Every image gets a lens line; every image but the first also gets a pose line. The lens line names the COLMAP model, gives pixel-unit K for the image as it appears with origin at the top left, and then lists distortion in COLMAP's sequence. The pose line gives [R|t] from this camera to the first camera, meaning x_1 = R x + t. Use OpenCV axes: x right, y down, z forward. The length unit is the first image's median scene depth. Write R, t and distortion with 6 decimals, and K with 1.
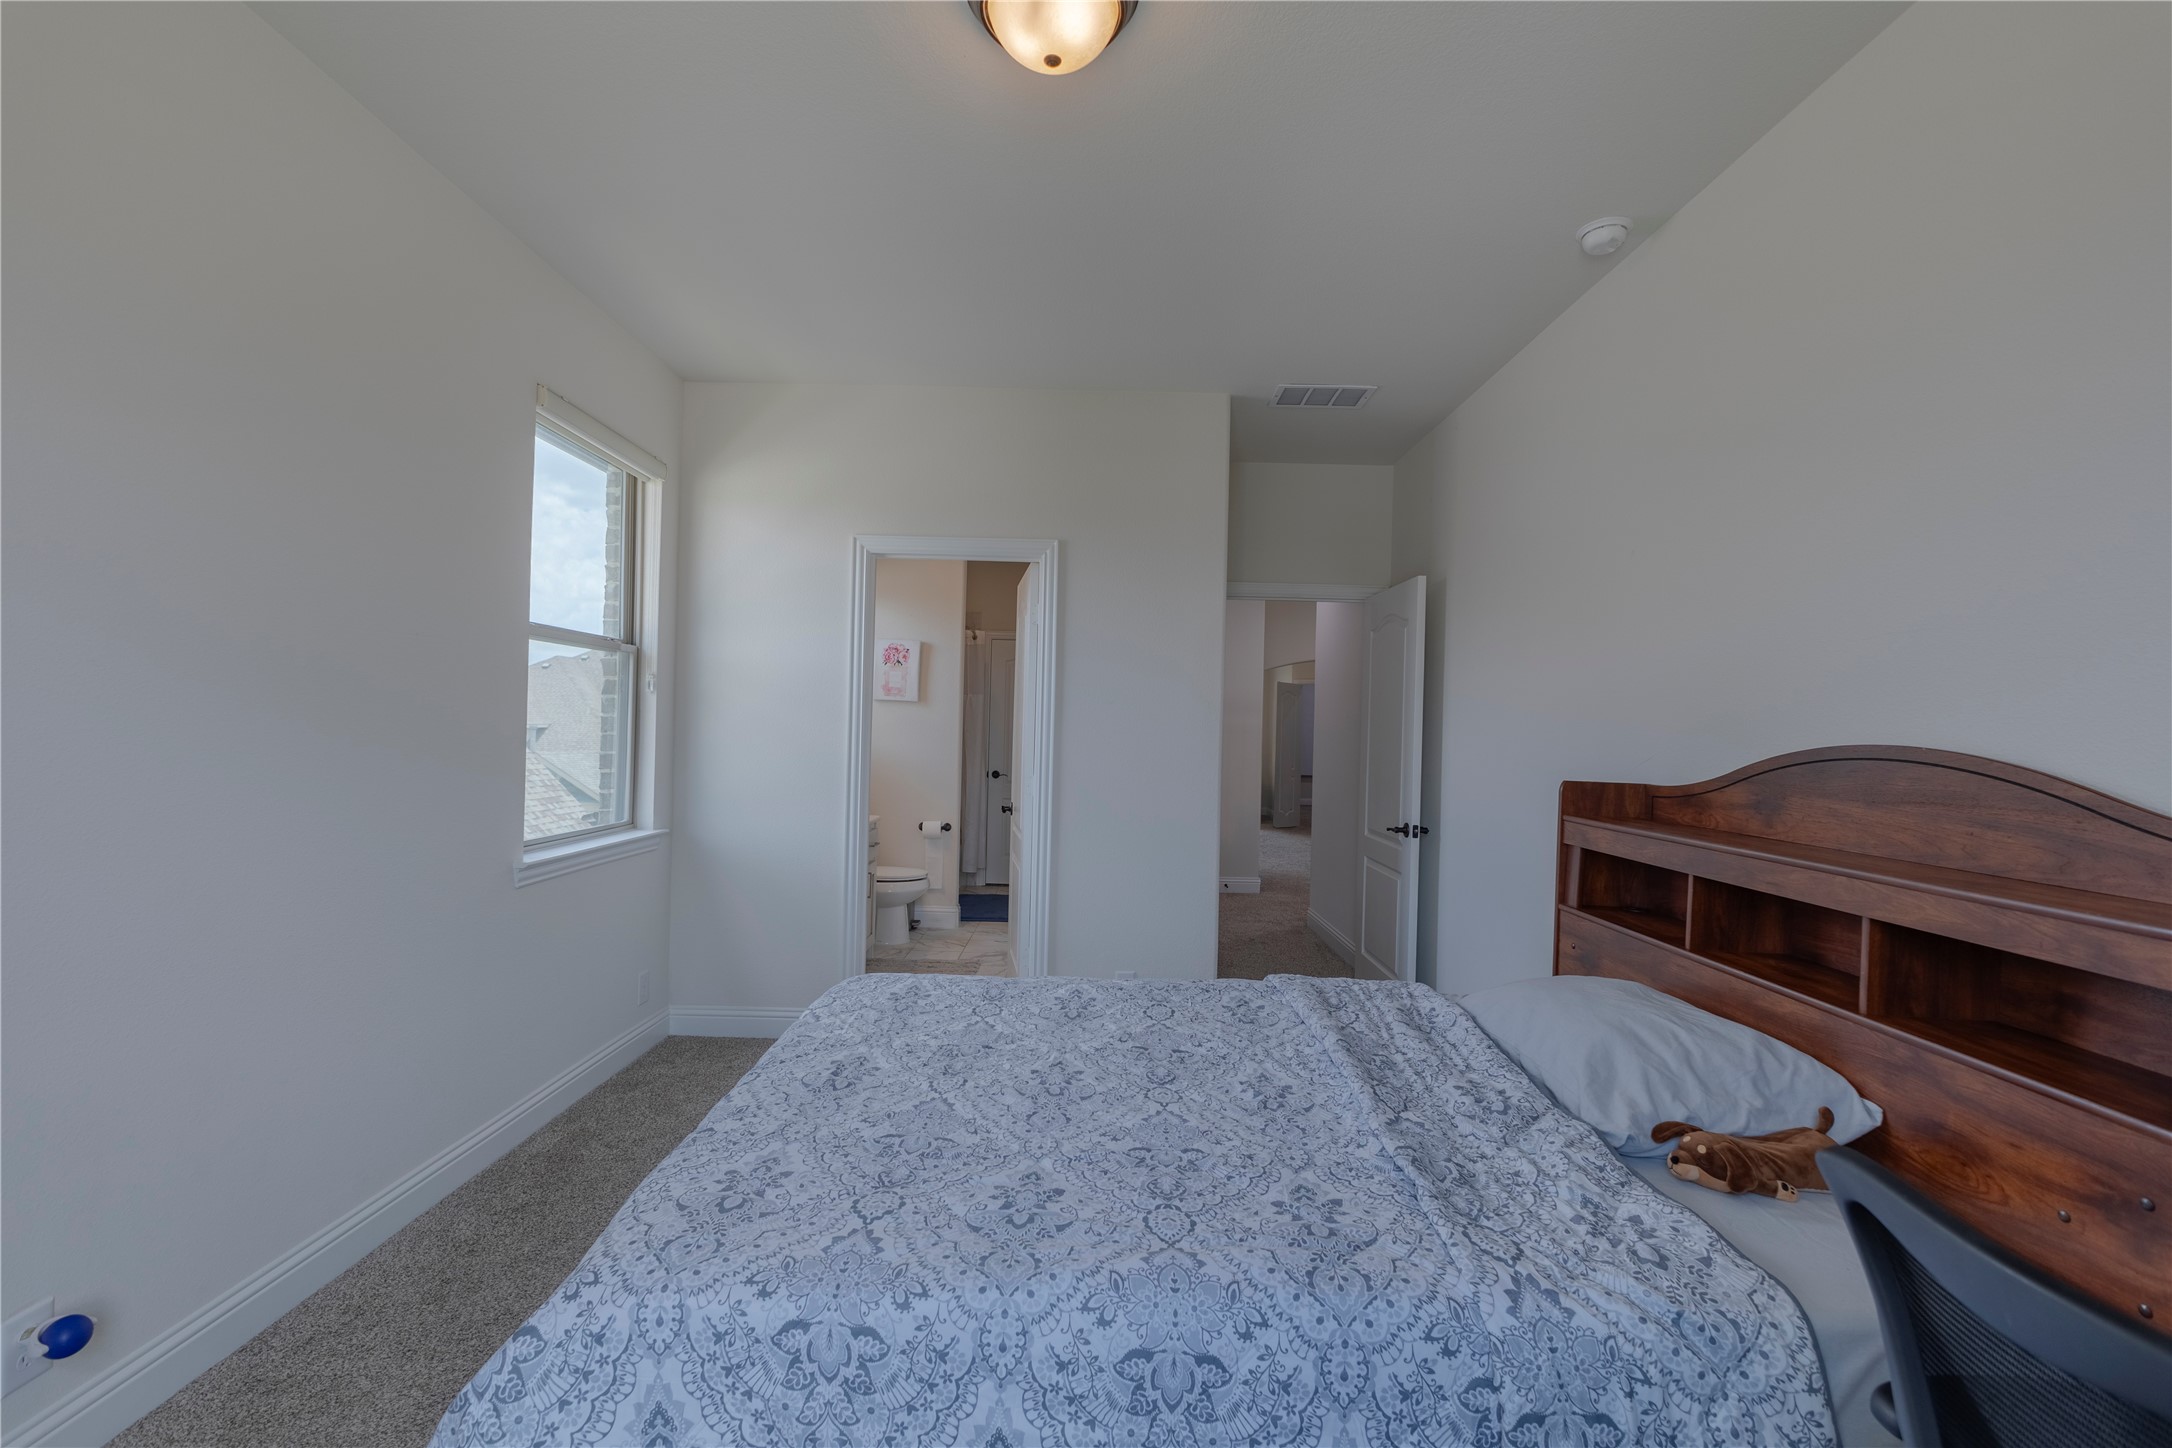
lens RADIAL K [[953.2, 0, 1089.5], [0, 953.2, 727.4], [0, 0, 1]] dist [-0.000737, -0.000028]
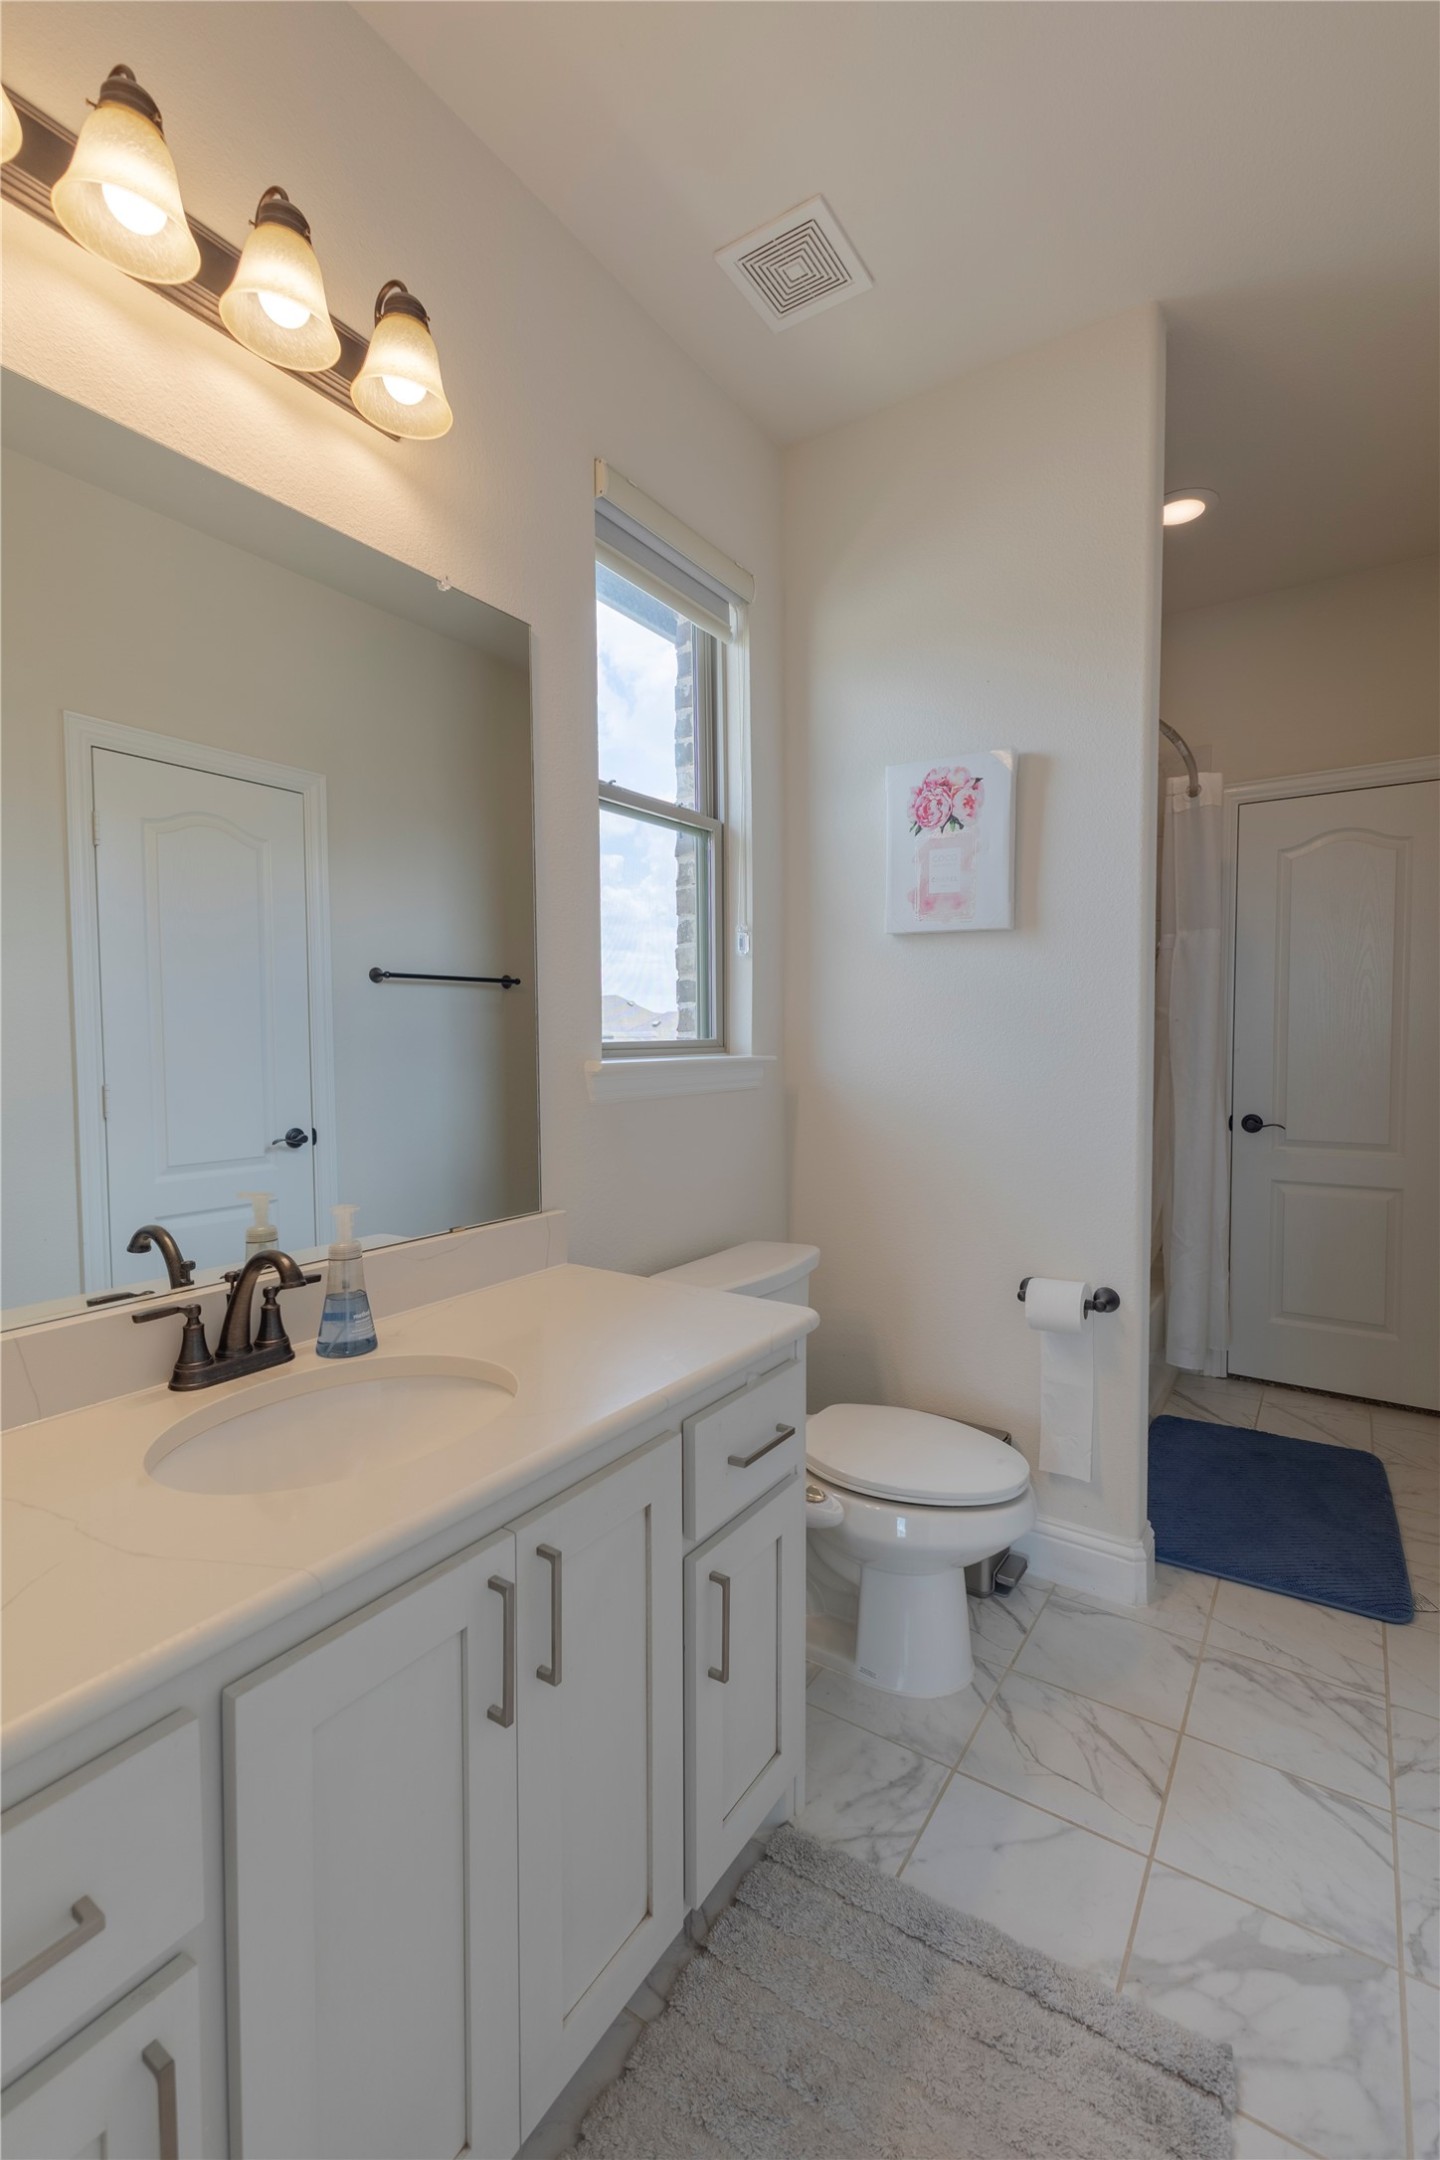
lens RADIAL K [[948.0, 0, 719.8], [0, 948.0, 1077.4], [0, 0, 1]] dist [-0.000737, -0.000028]
pose [[0.831819, -0.004643, -0.555028, -0.077890], [0.023503, 0.999363, 0.026864, 0.014898], [0.554549, -0.035391, 0.831398, 0.656117]]
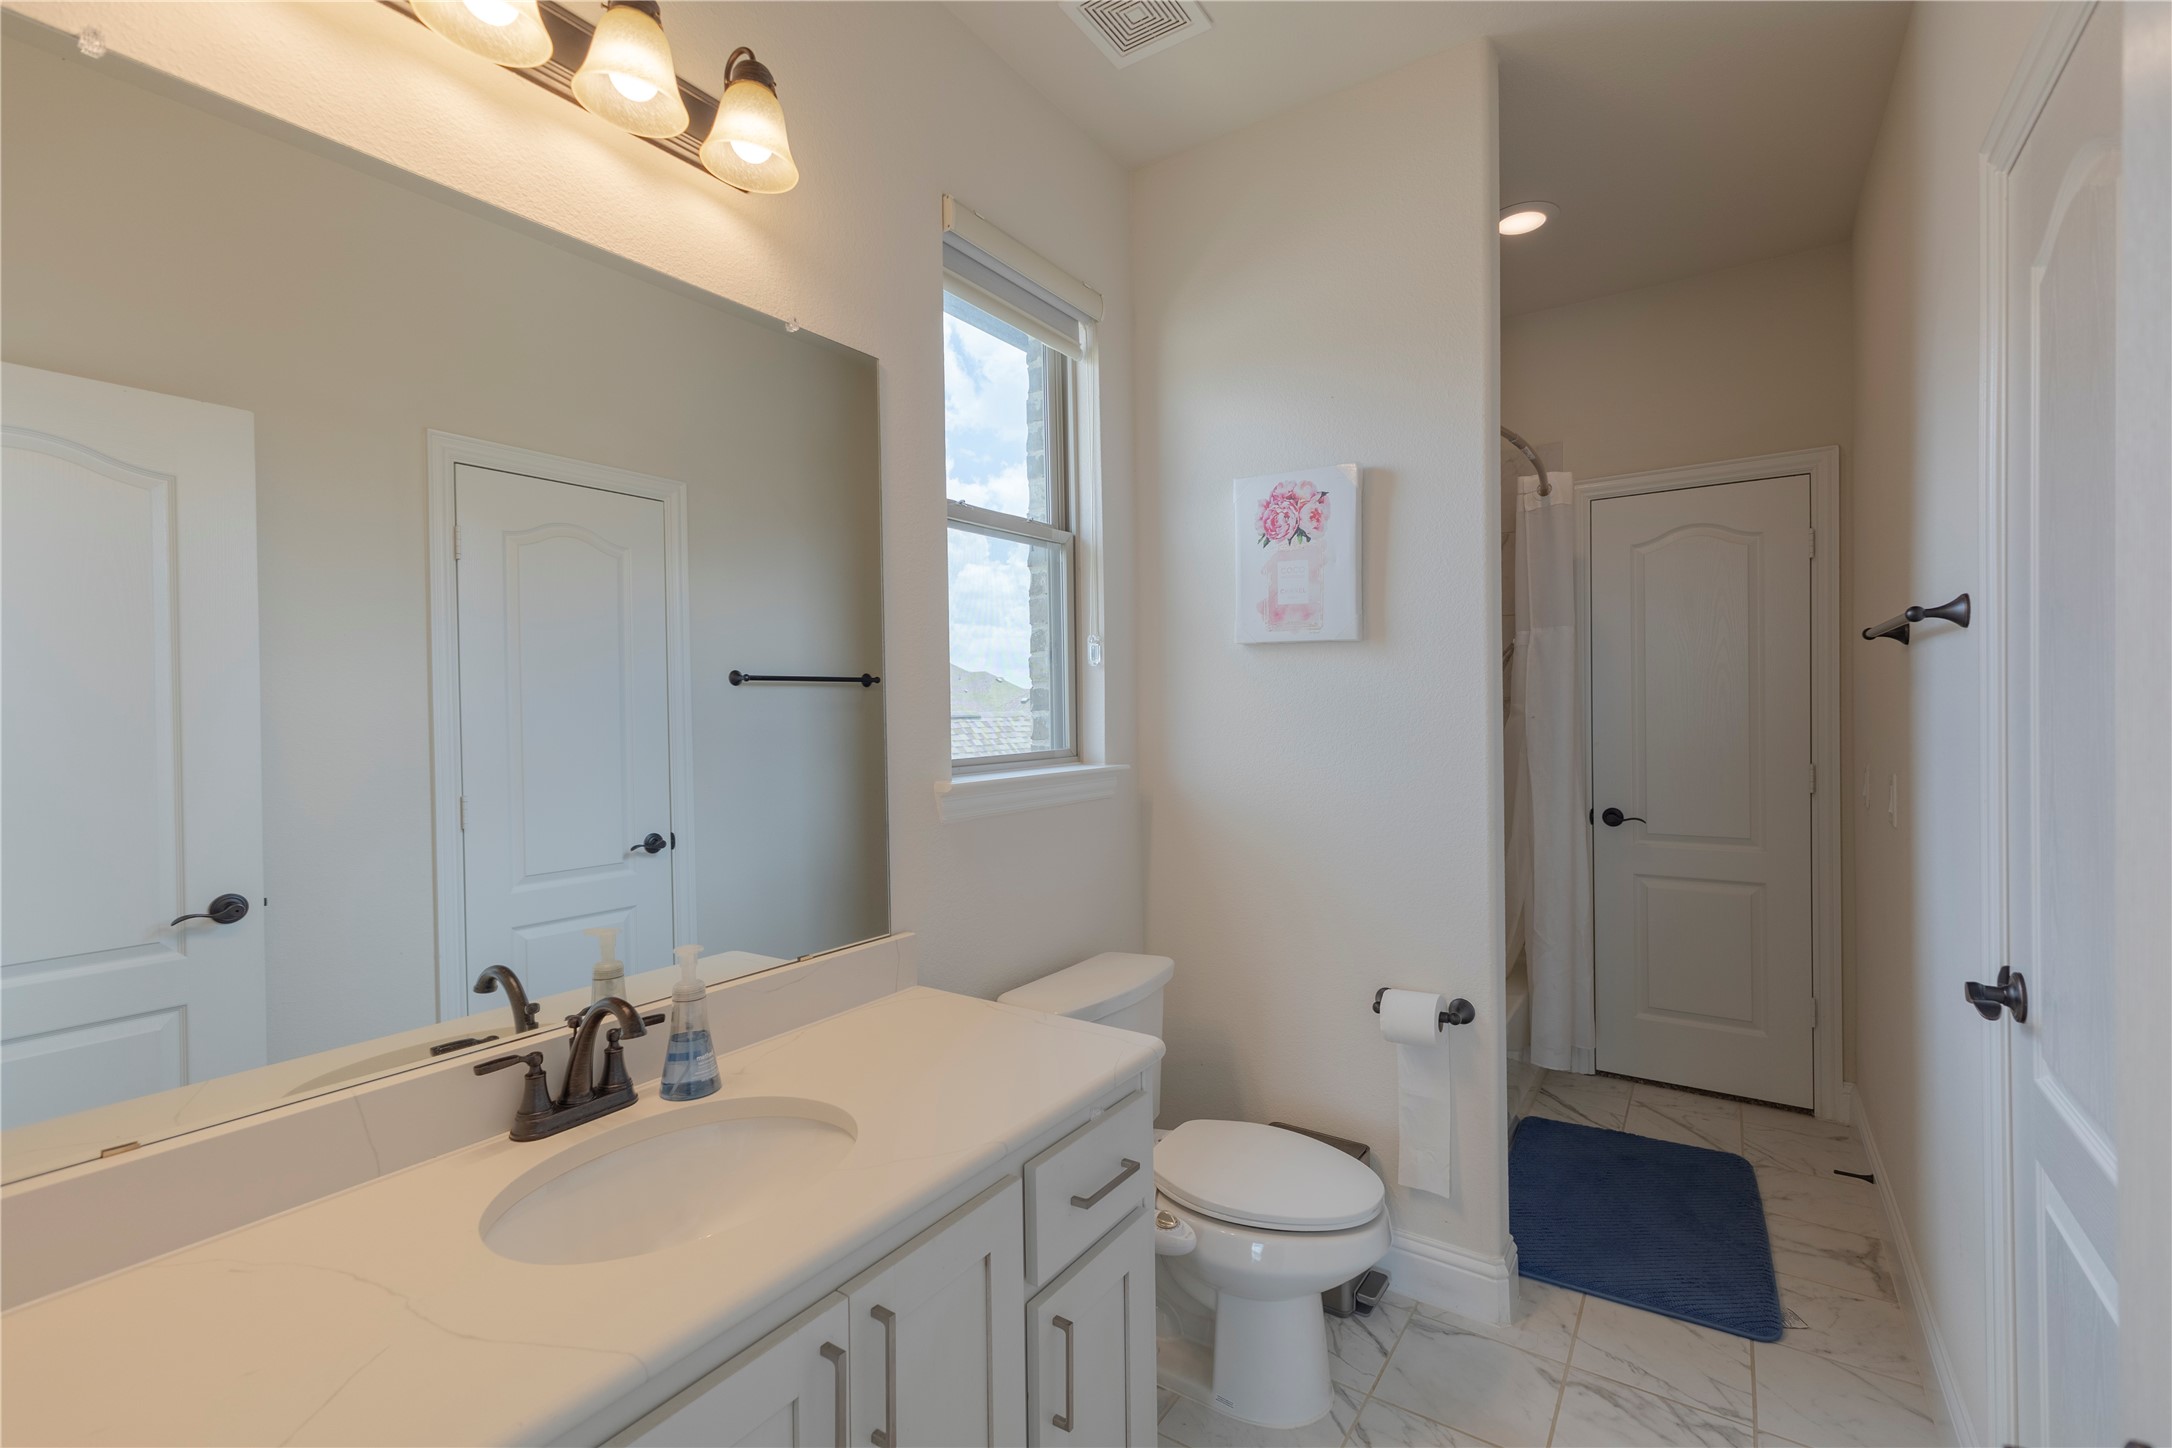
lens RADIAL K [[953.2, 0, 1086.7], [0, 953.2, 717.5], [0, 0, 1]] dist [-0.000737, -0.000028]
pose [[0.829362, -0.031745, -0.557809, -0.069638], [0.033152, 0.999422, -0.007587, 0.000521], [0.557727, -0.012200, 0.829935, 0.657160]]
